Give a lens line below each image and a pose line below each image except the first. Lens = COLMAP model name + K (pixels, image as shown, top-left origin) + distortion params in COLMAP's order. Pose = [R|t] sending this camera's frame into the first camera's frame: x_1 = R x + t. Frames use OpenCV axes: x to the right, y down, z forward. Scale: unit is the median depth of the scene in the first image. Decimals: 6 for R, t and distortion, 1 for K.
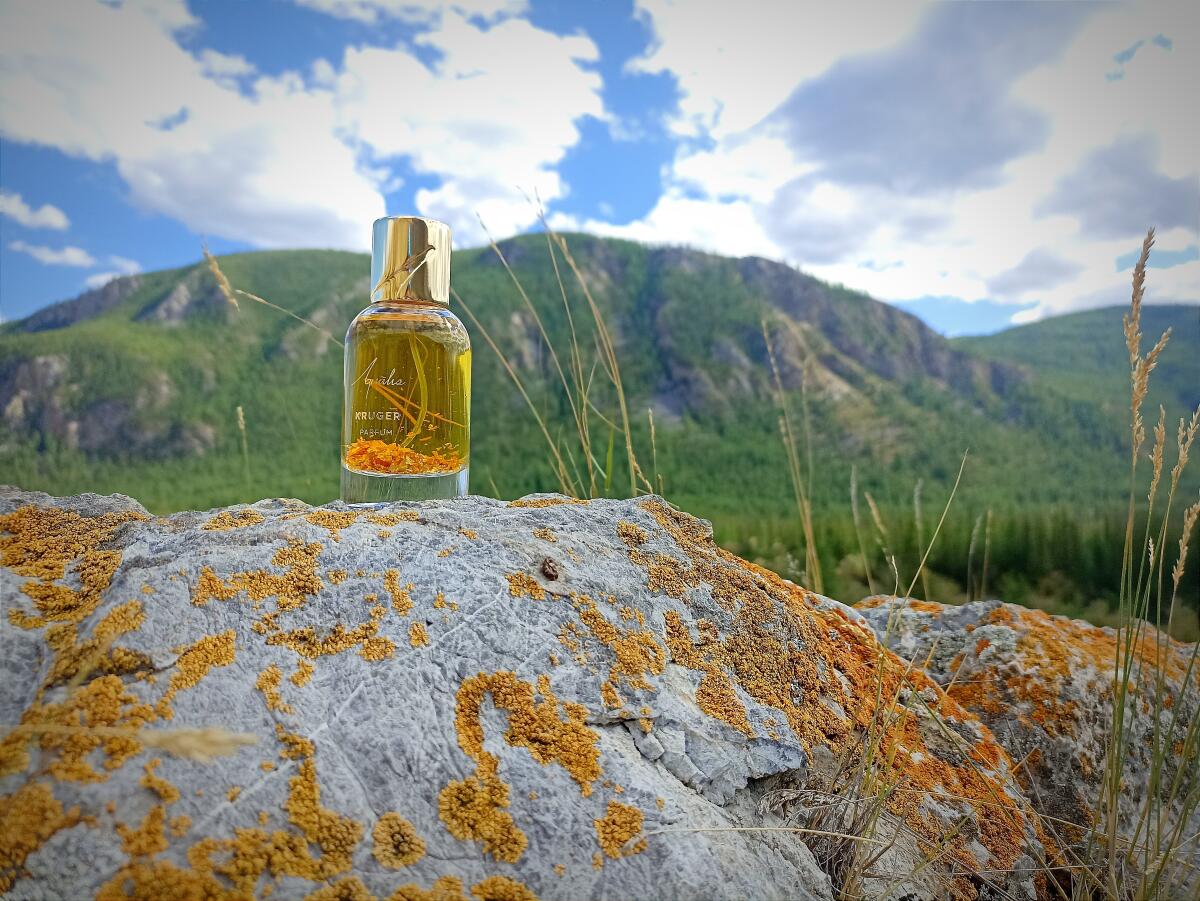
lens RADIAL K [[890.4, 0, 608.3], [0, 890.4, 449.2], [0, 0, 1]] dist [0.036021, -0.054363]
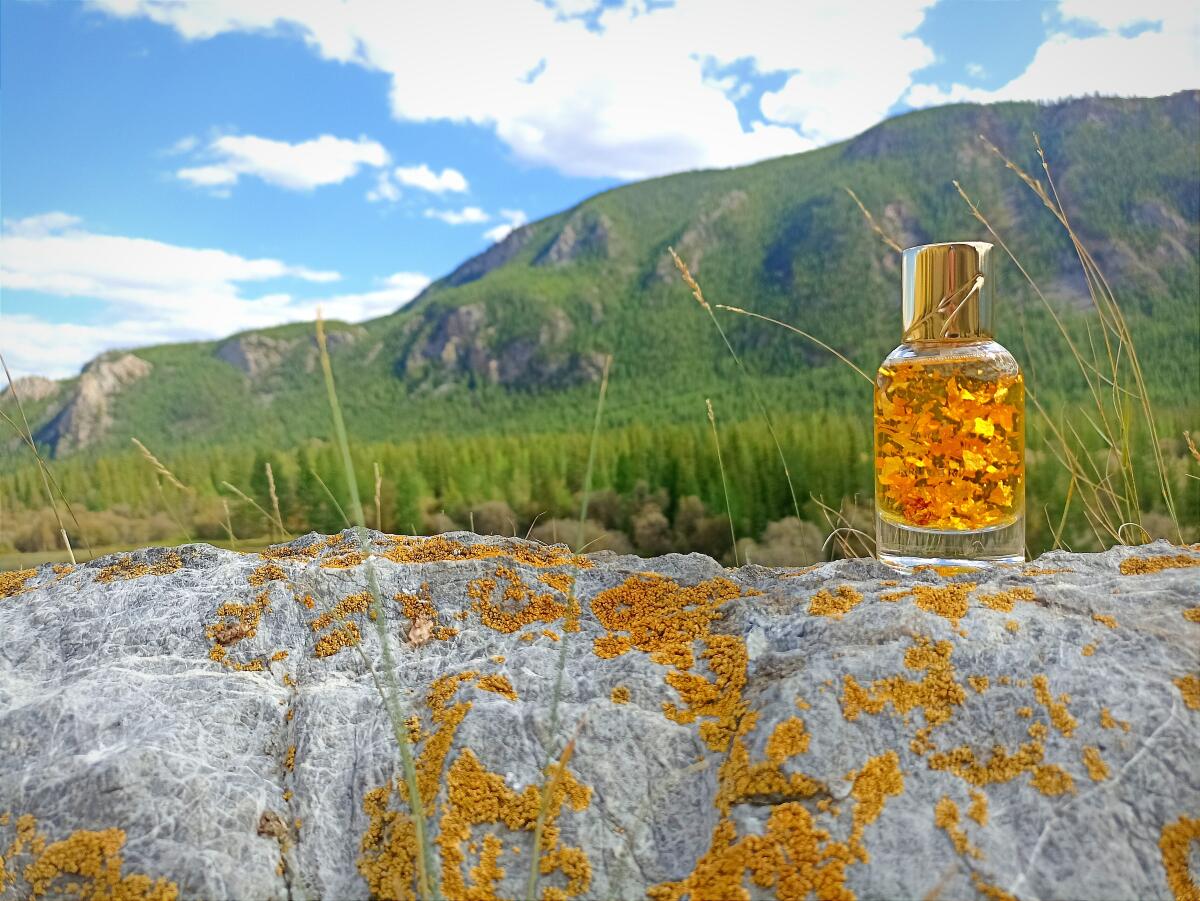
lens RADIAL K [[890.4, 0, 608.3], [0, 890.4, 449.2], [0, 0, 1]] dist [0.036021, -0.054363]
pose [[0.913885, -0.042708, -0.403721, -0.277299], [0.084137, 0.992785, 0.085433, -0.215464], [0.397159, -0.112044, 0.910884, 0.032231]]
